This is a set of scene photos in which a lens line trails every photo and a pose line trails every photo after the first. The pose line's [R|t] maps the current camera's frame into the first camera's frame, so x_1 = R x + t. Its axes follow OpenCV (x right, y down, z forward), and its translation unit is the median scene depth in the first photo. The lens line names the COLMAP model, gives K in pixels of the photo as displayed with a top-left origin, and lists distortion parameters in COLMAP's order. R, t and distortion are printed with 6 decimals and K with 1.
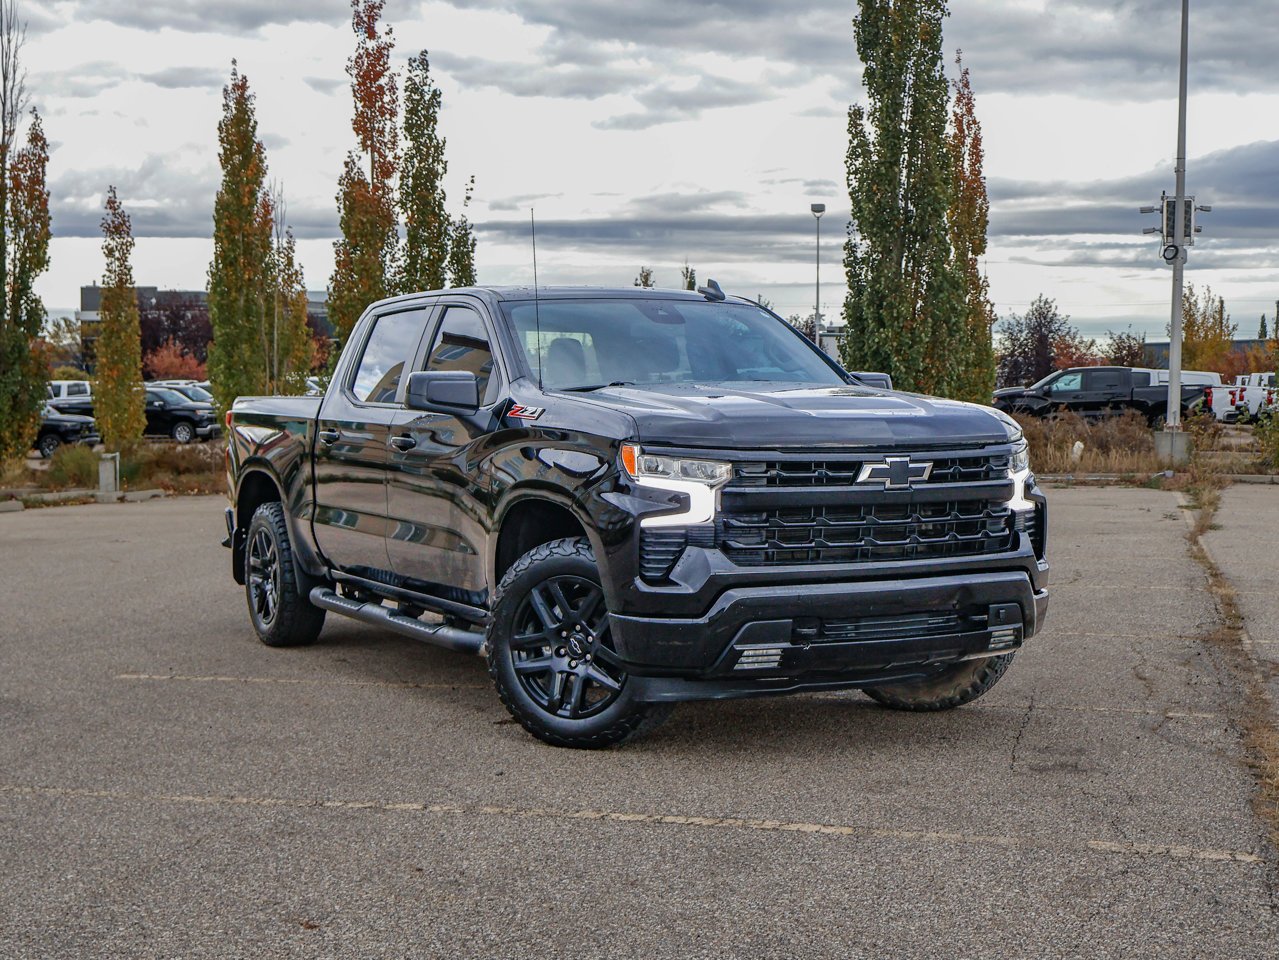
lens RADIAL K [[1831.3, 0, 639.5], [0, 1831.3, 480.0], [0, 0, 1]] dist [0.121441, -0.536235]
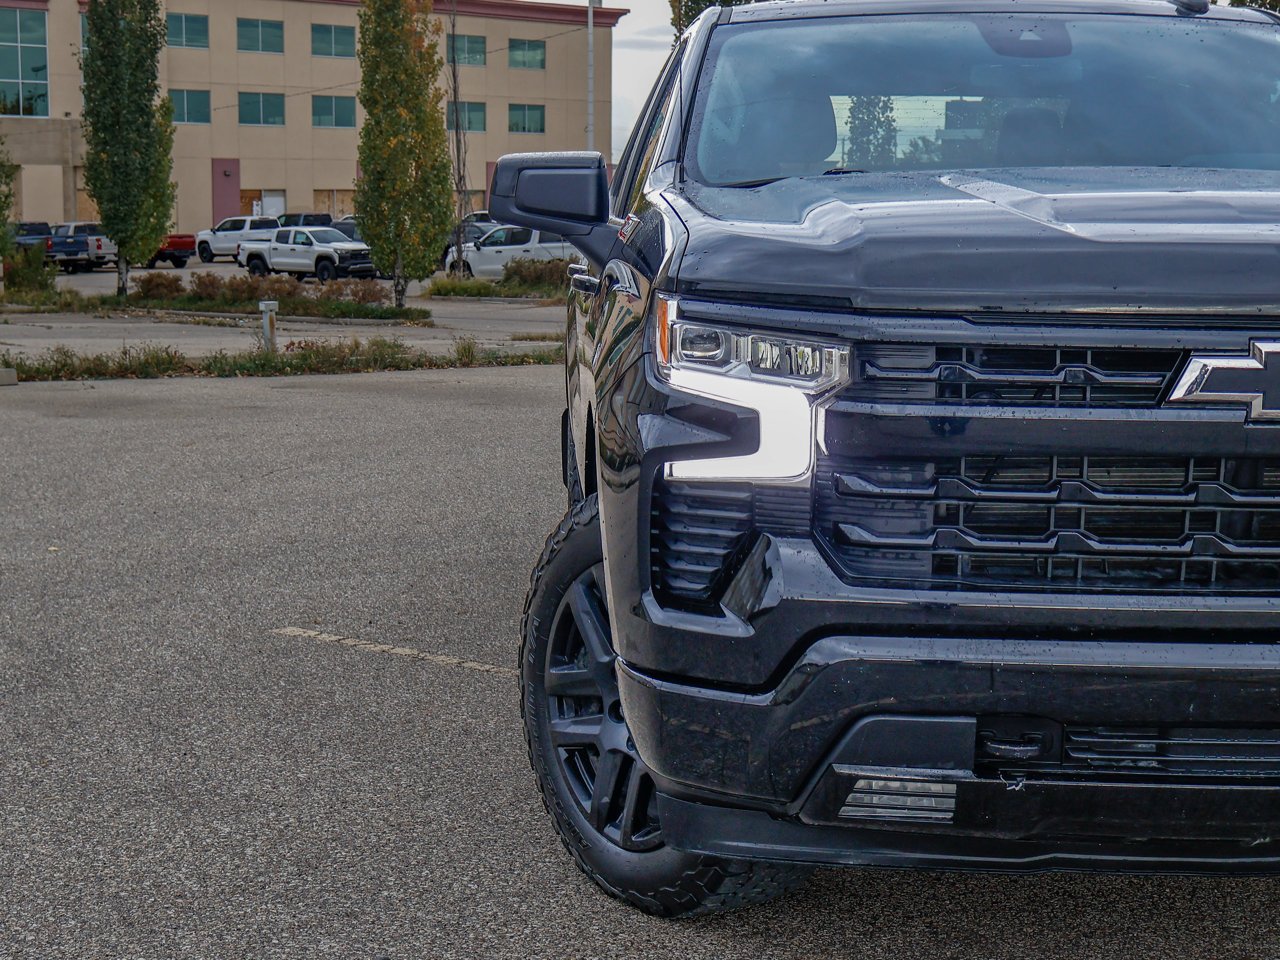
lens RADIAL K [[2112.5, 0, 614.0], [0, 2112.5, 479.0], [0, 0, 1]] dist [-0.053285, 0.067917]
pose [[0.889126, 0.067443, -0.452667, 0.211873], [-0.035023, 0.996209, 0.079634, -0.014365], [0.456321, -0.054951, 0.888117, 0.498779]]
